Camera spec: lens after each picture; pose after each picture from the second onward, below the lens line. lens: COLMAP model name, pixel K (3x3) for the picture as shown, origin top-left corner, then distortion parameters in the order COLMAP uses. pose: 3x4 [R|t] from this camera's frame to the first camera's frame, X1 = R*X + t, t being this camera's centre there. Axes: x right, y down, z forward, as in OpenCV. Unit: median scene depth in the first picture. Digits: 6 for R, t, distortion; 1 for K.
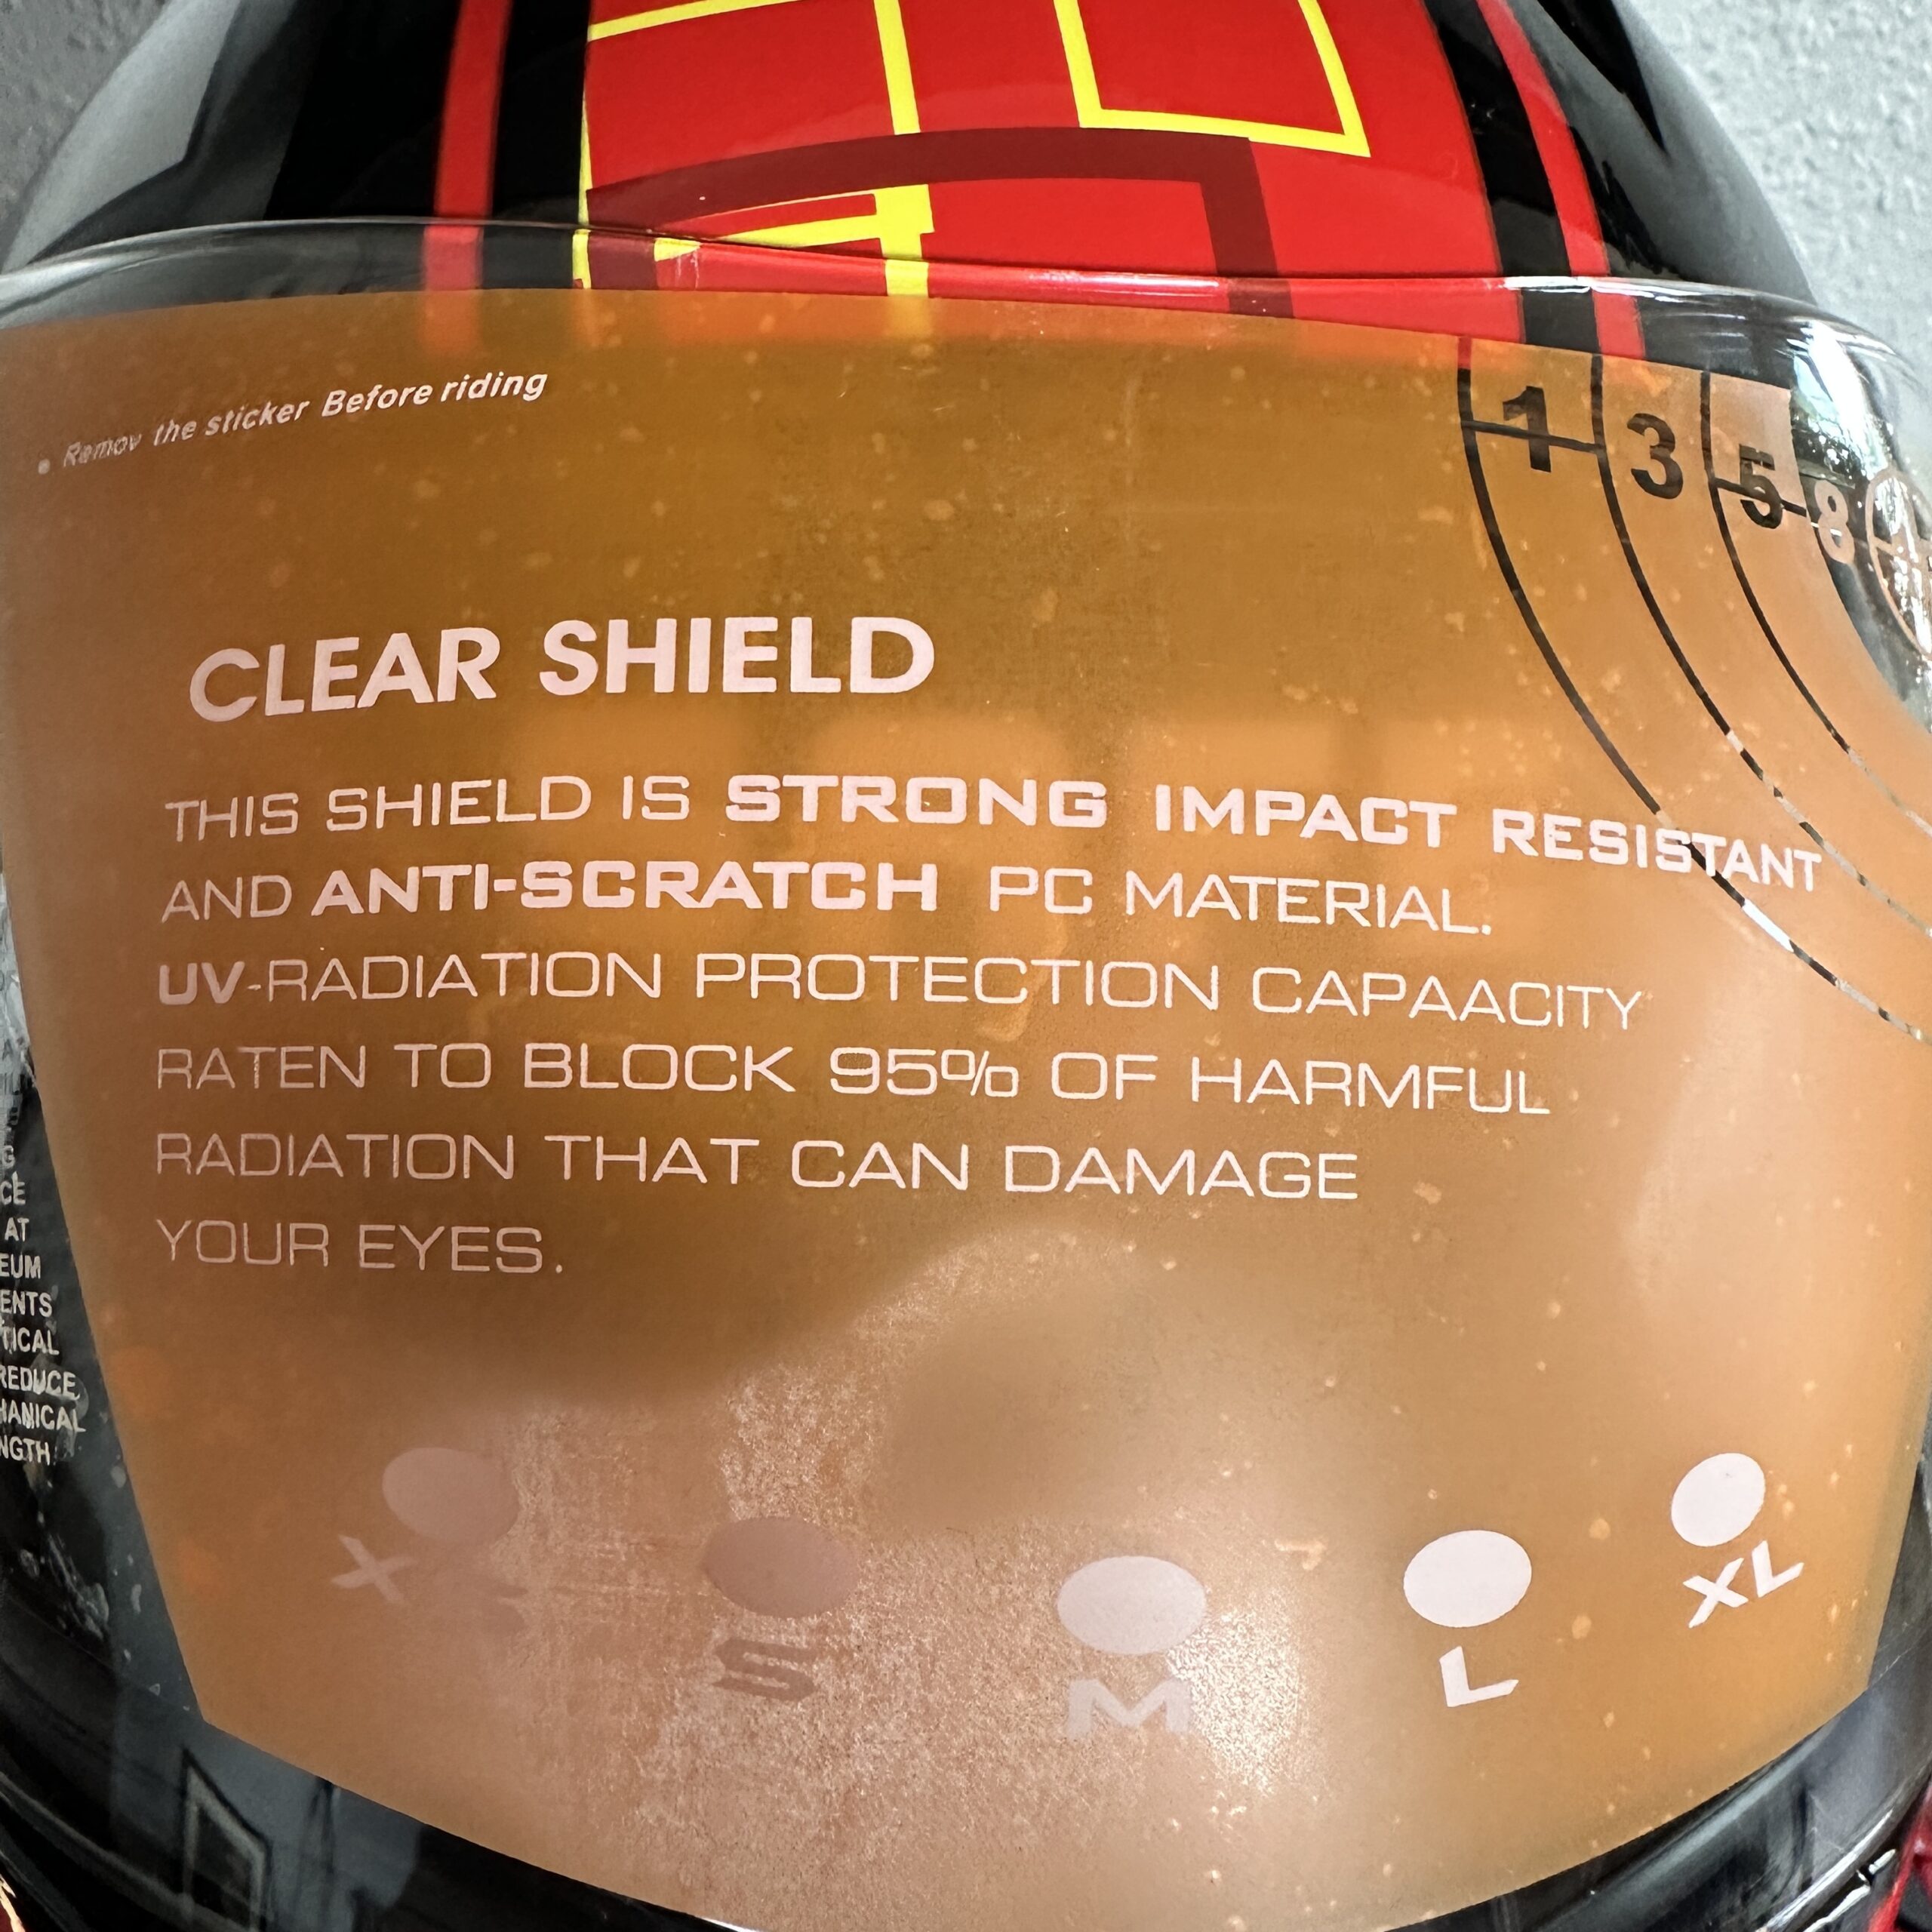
lens RADIAL K [[2043.3, 0, 940.3], [0, 2043.3, 1007.5], [0, 0, 1]] dist [-0.017017, 0.000000]
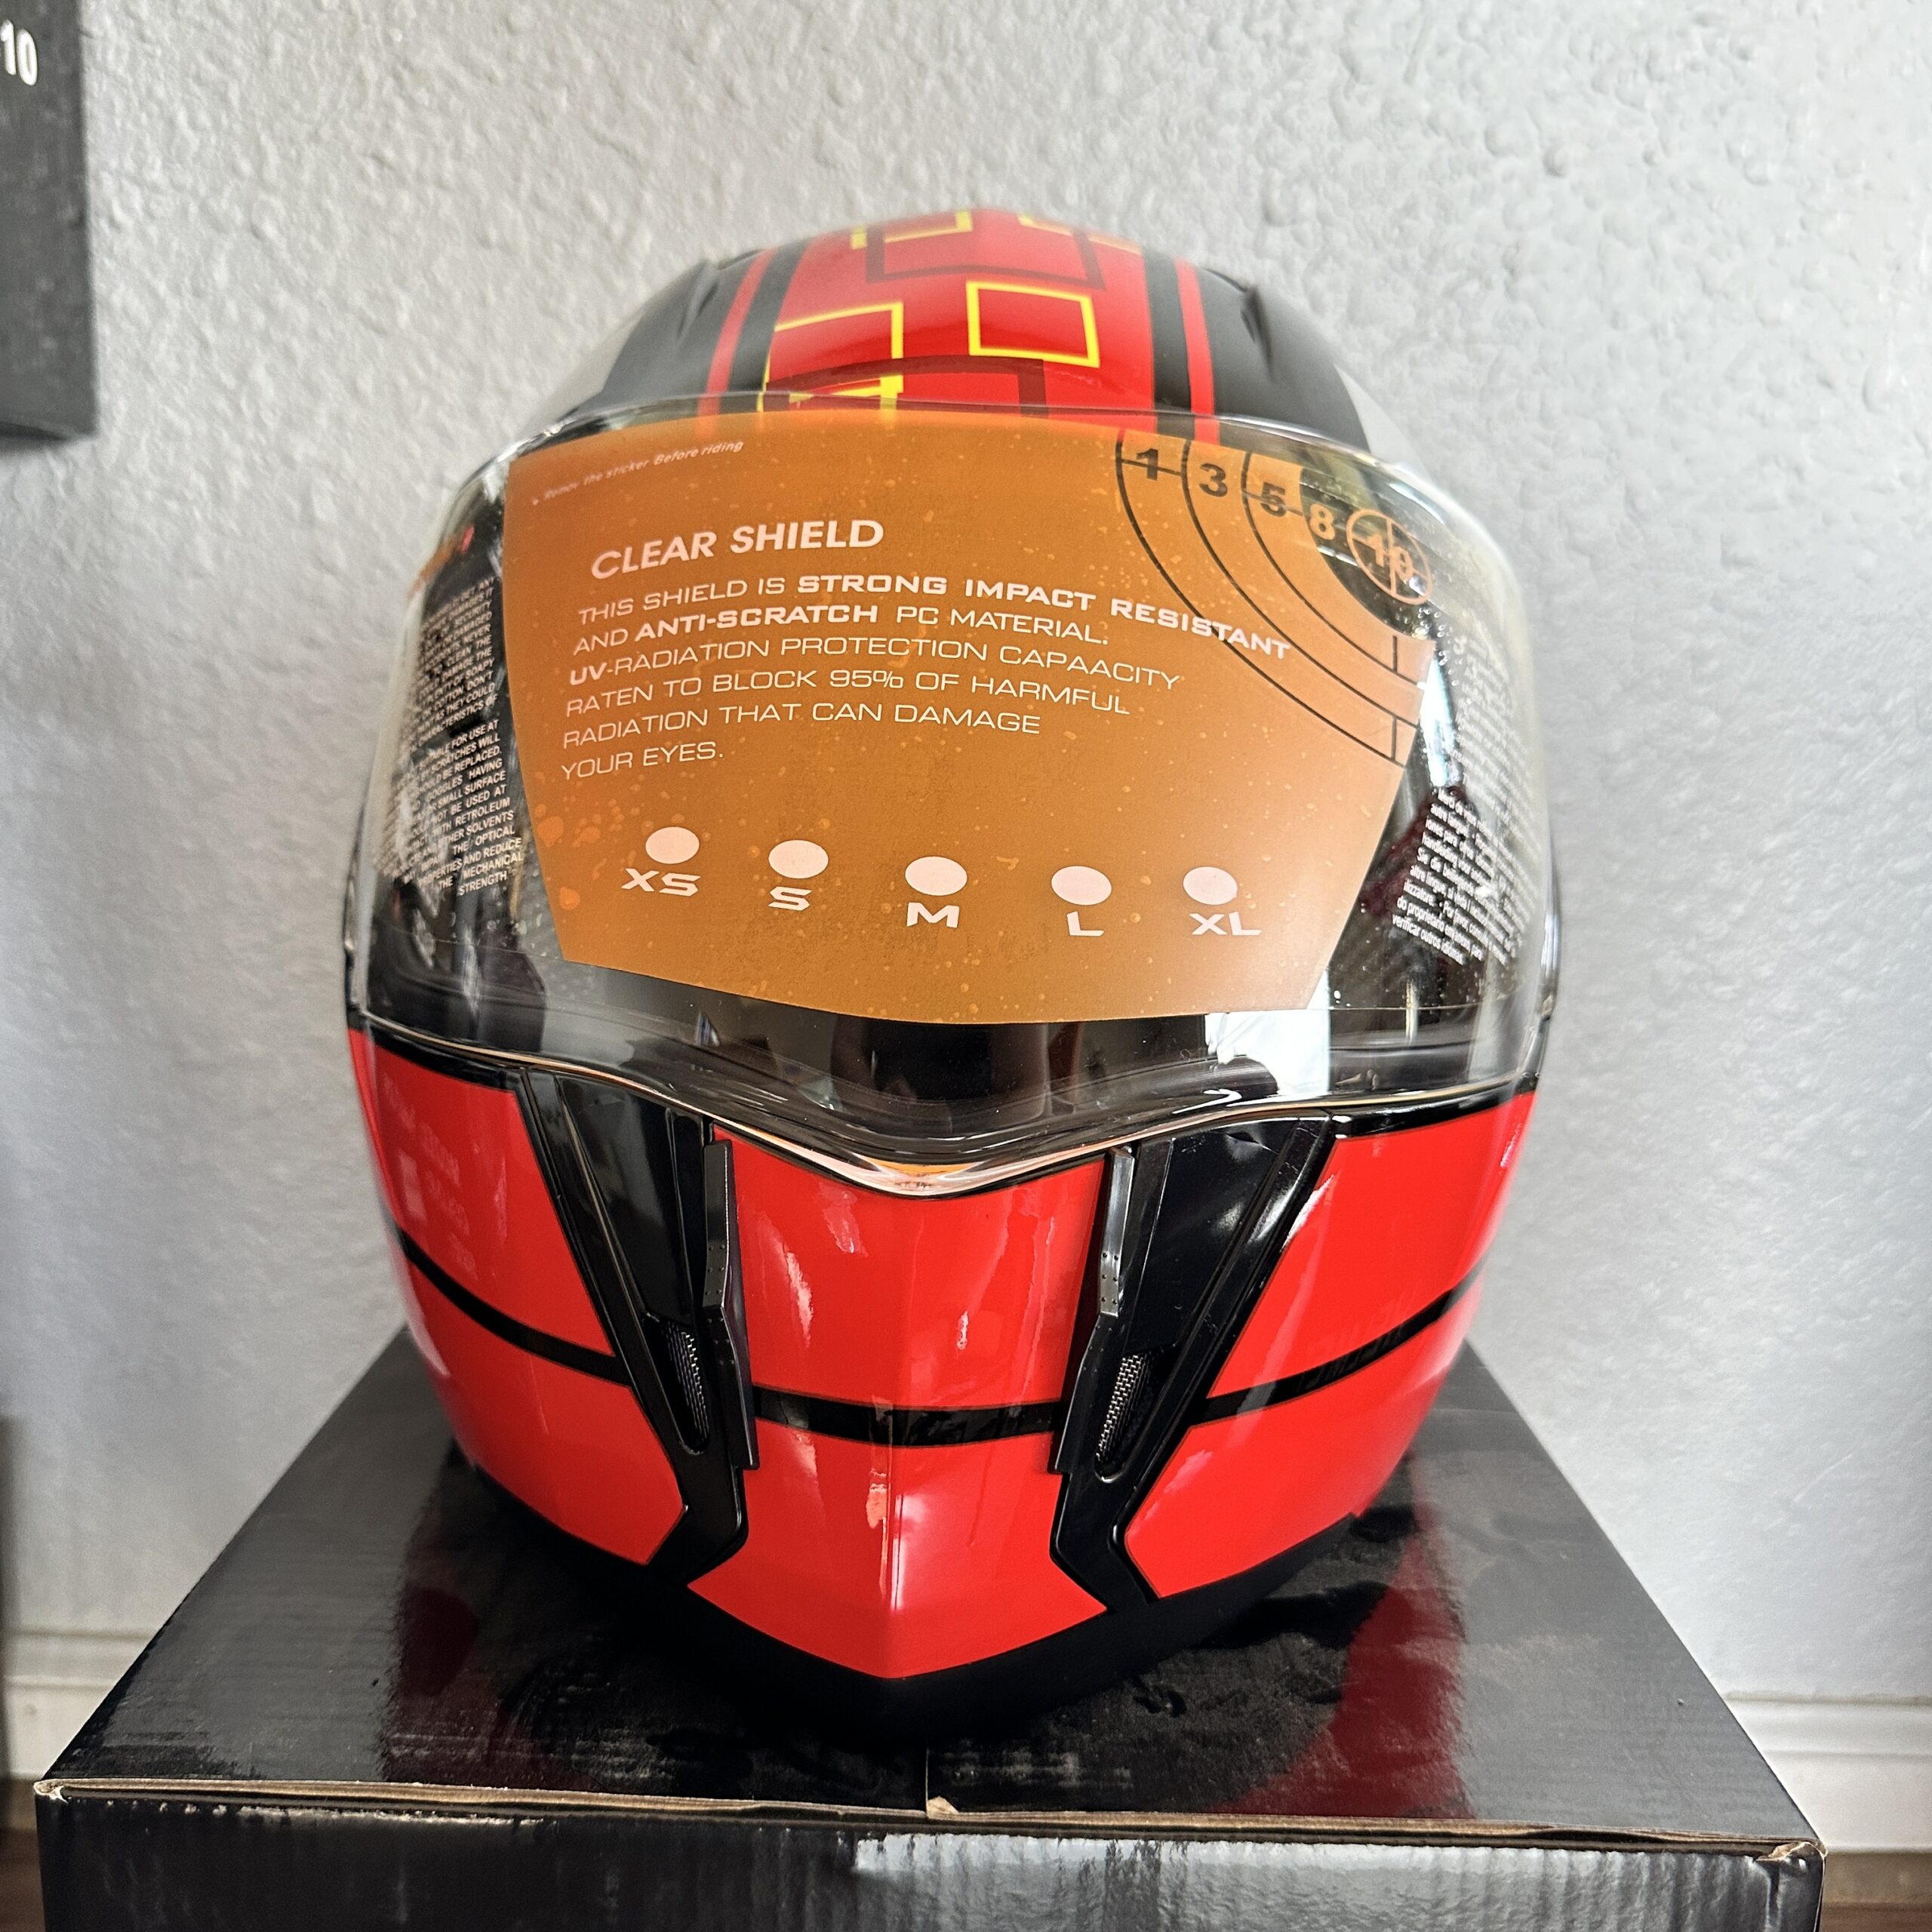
lens RADIAL K [[2043.3, 0, 963.5], [0, 2043.3, 945.3], [0, 0, 1]] dist [-0.017017, 0.000000]
pose [[0.992616, 0.016232, -0.120209, 0.406127], [-0.042551, 0.974626, -0.219757, 0.872461], [0.113592, 0.223249, 0.968120, -1.319318]]
